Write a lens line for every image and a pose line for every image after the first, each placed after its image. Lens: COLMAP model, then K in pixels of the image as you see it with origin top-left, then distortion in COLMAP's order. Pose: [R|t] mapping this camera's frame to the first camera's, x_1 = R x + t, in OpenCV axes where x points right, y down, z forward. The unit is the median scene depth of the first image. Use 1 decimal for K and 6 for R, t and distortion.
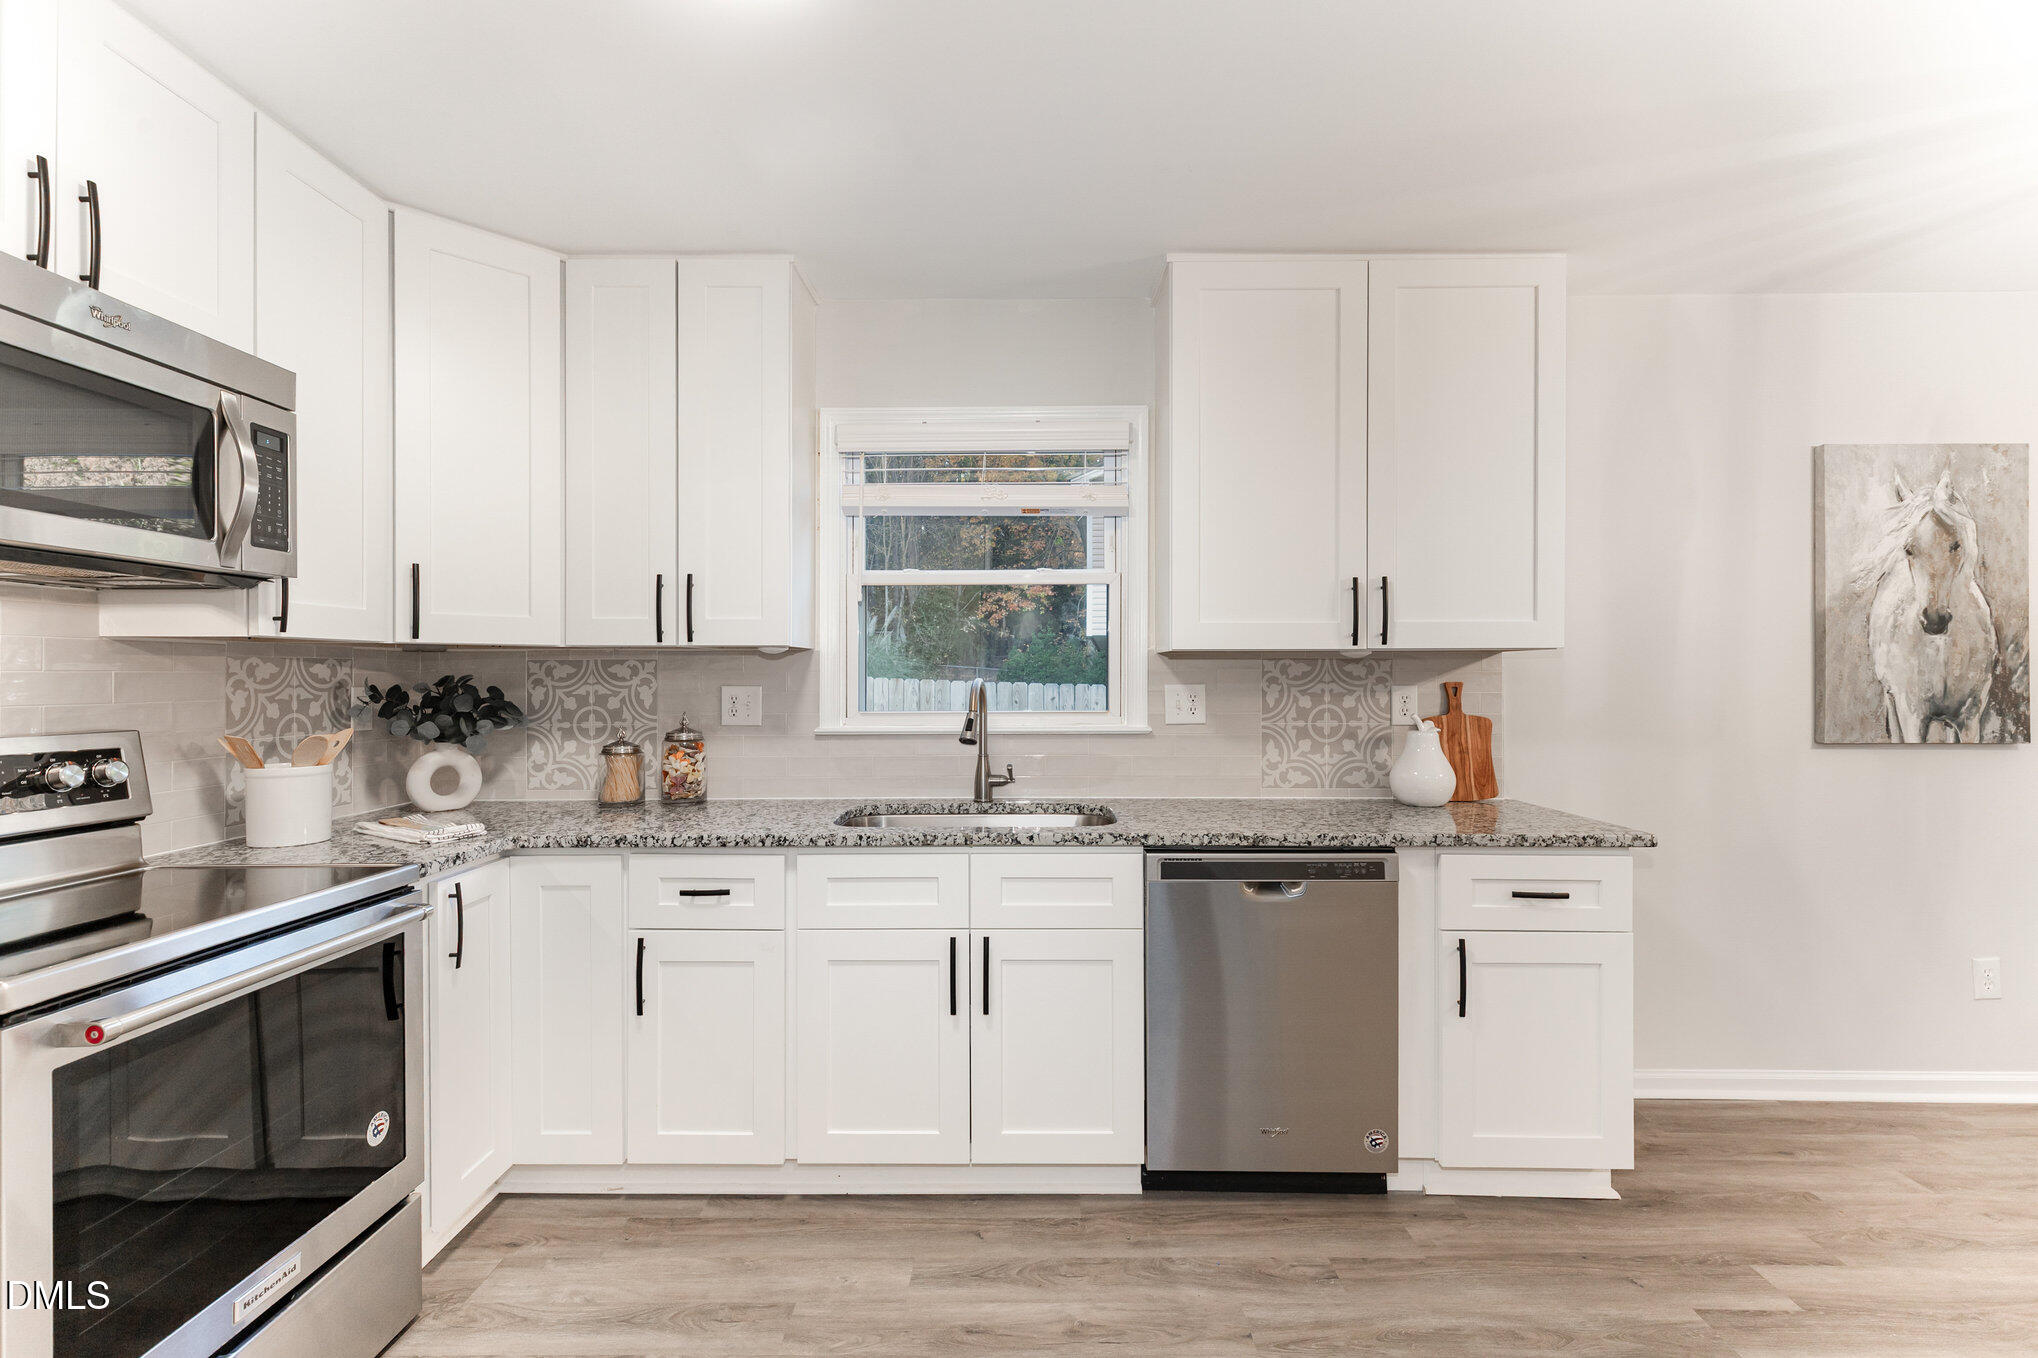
lens RADIAL K [[918.1, 0, 1055.7], [0, 918.1, 677.7], [0, 0, 1]] dist [0.008019, -0.000288]
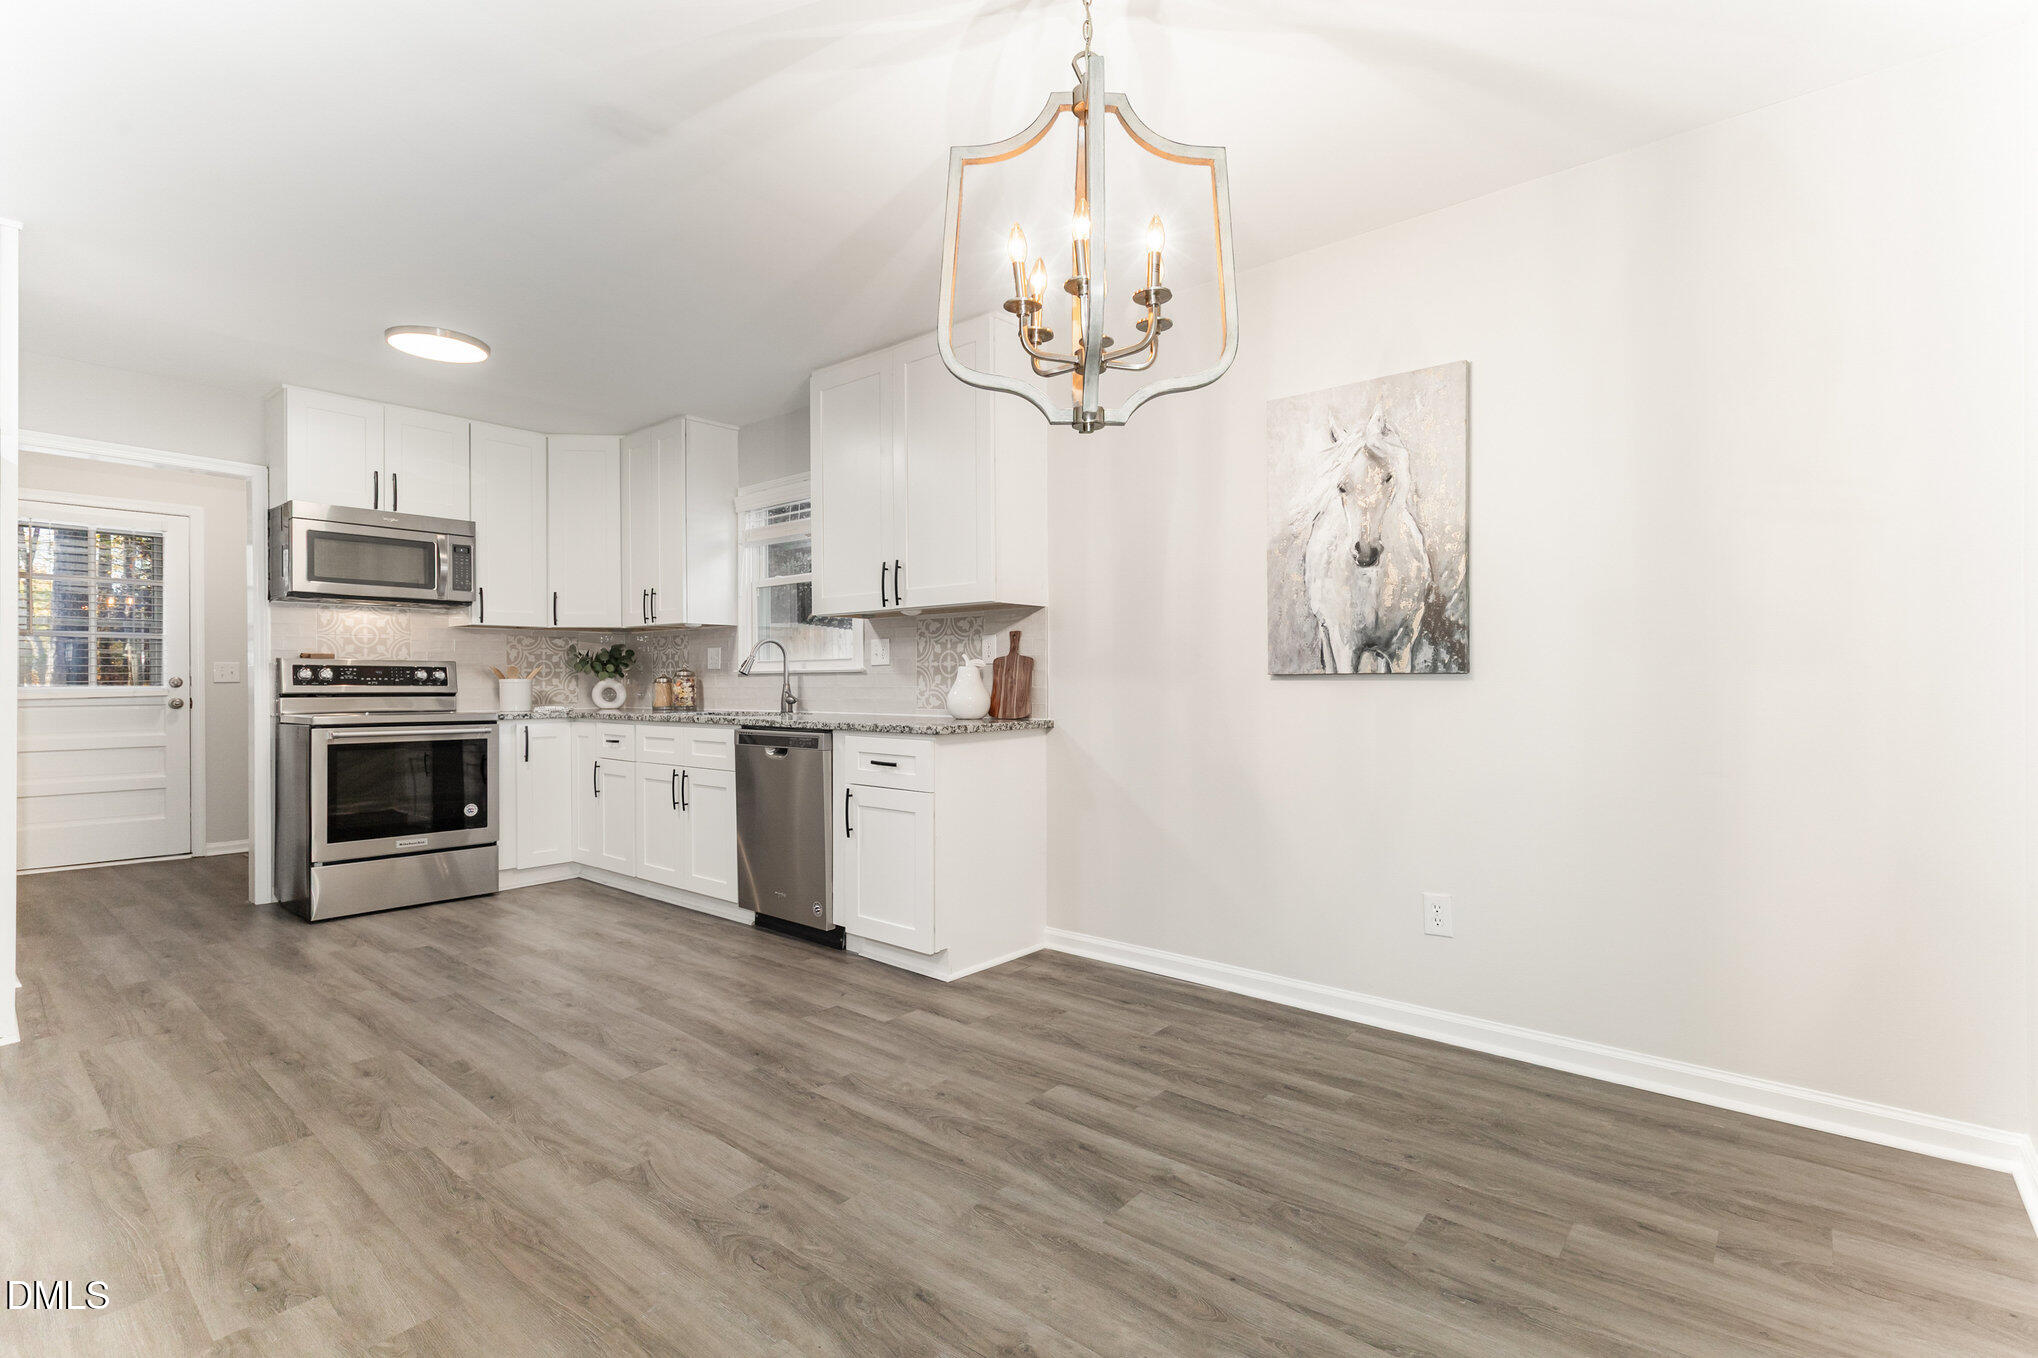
lens RADIAL K [[913.6, 0, 1019.0], [0, 913.6, 679.0], [0, 0, 1]] dist [0.006024, 0.000182]
pose [[0.779492, -0.003079, -0.626405, 1.285583], [0.003708, 0.999993, -0.000301, 0.076005], [0.626401, -0.002088, 0.779498, -0.029436]]
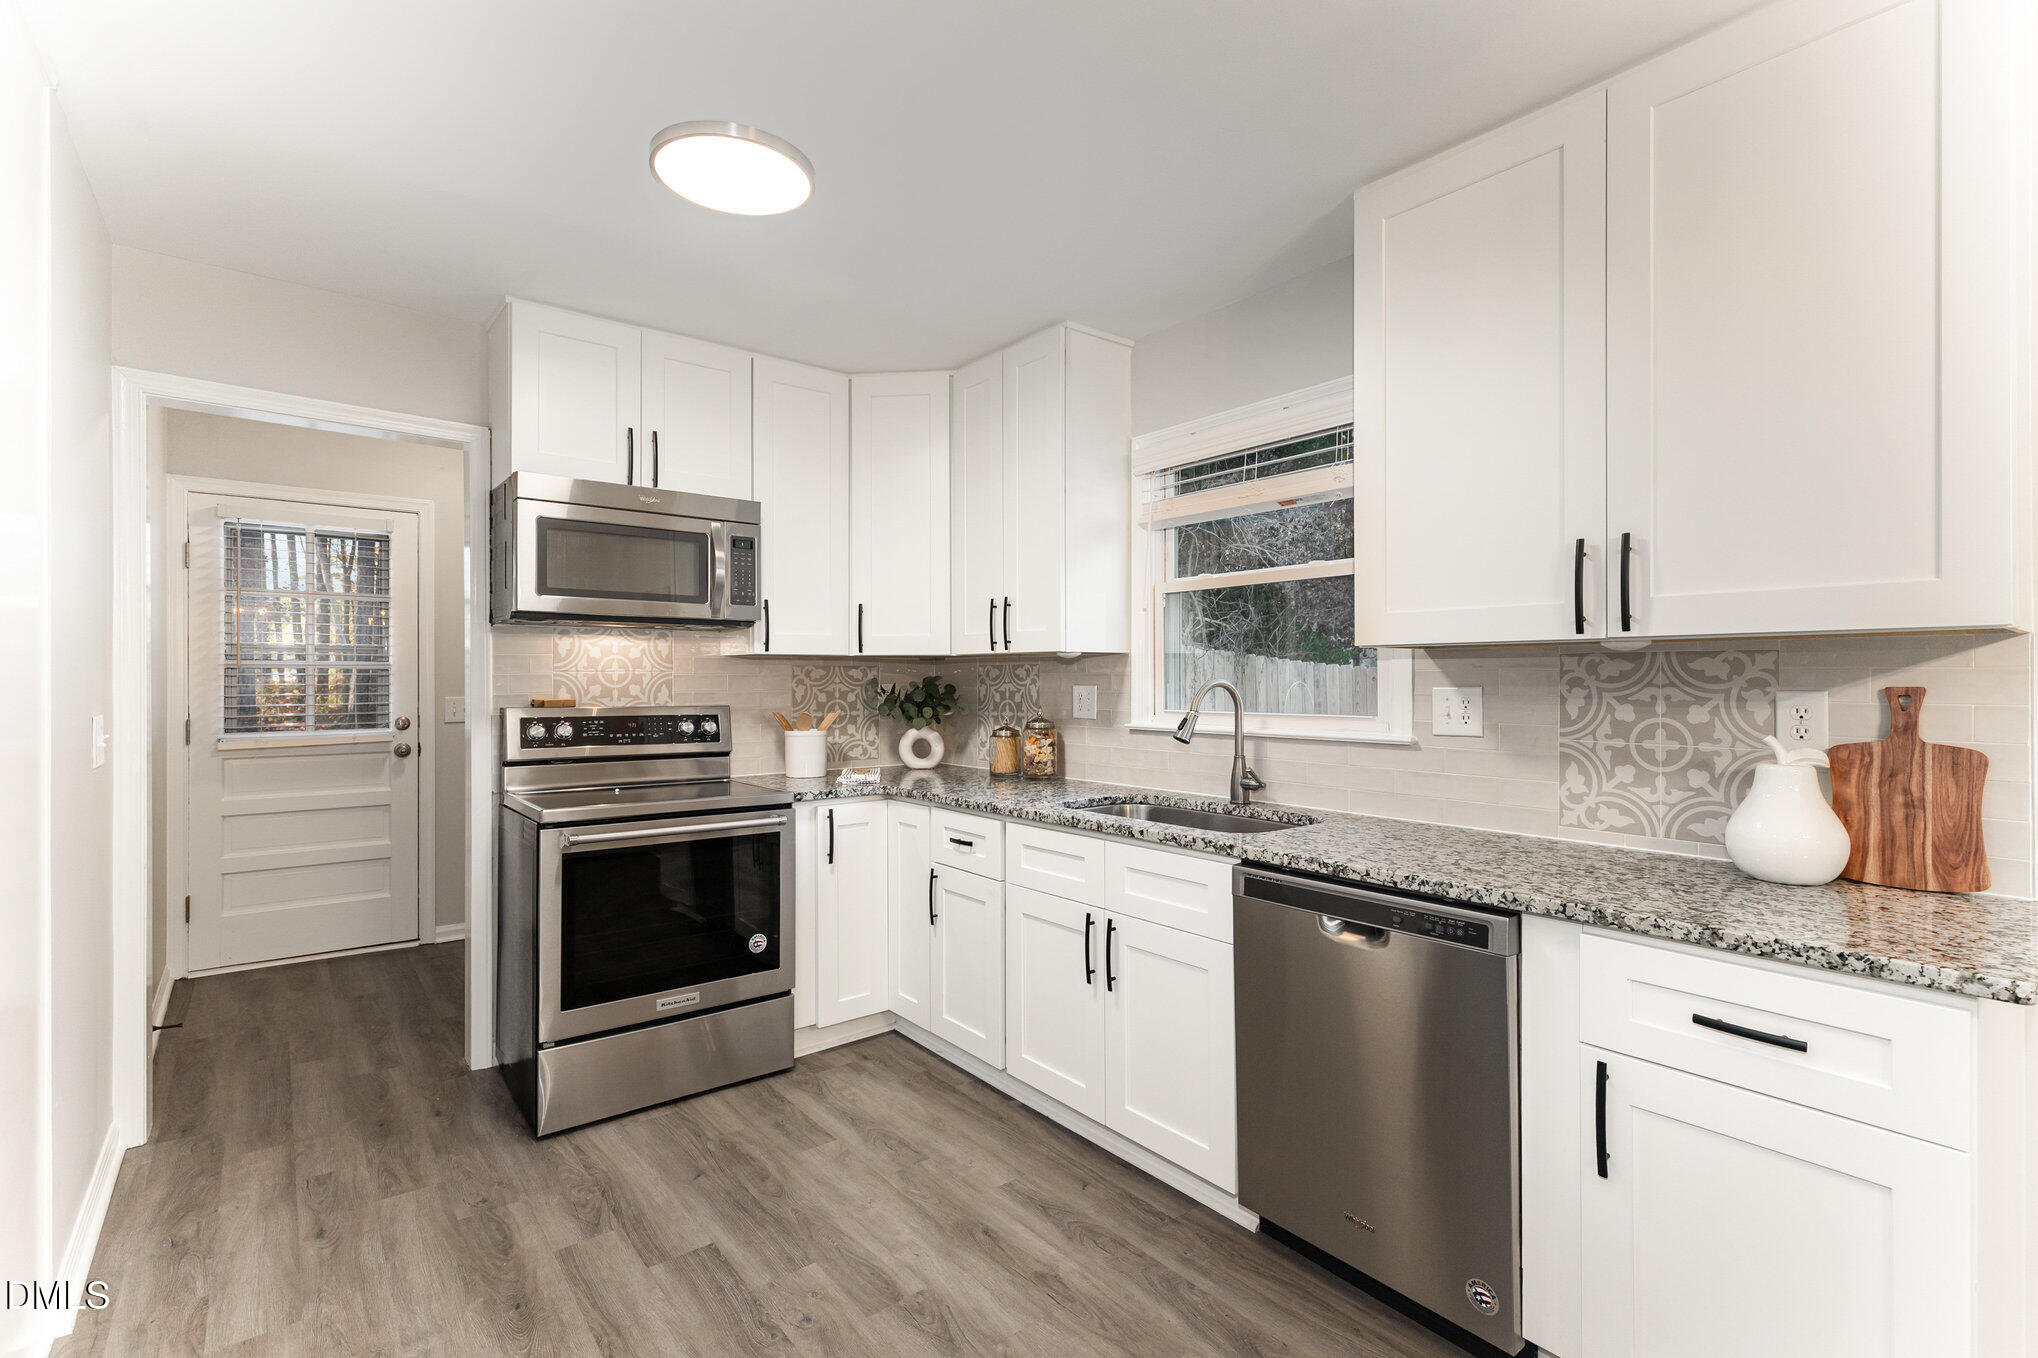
lens RADIAL K [[930.8, 0, 1015.5], [0, 930.8, 677.3], [0, 0, 1]] dist [0.003776, 0.000309]
pose [[0.630440, 0.000324, -0.776238, 0.546919], [-0.001843, 0.999998, -0.001080, 0.000280], [0.776235, 0.002112, 0.630440, 0.176164]]
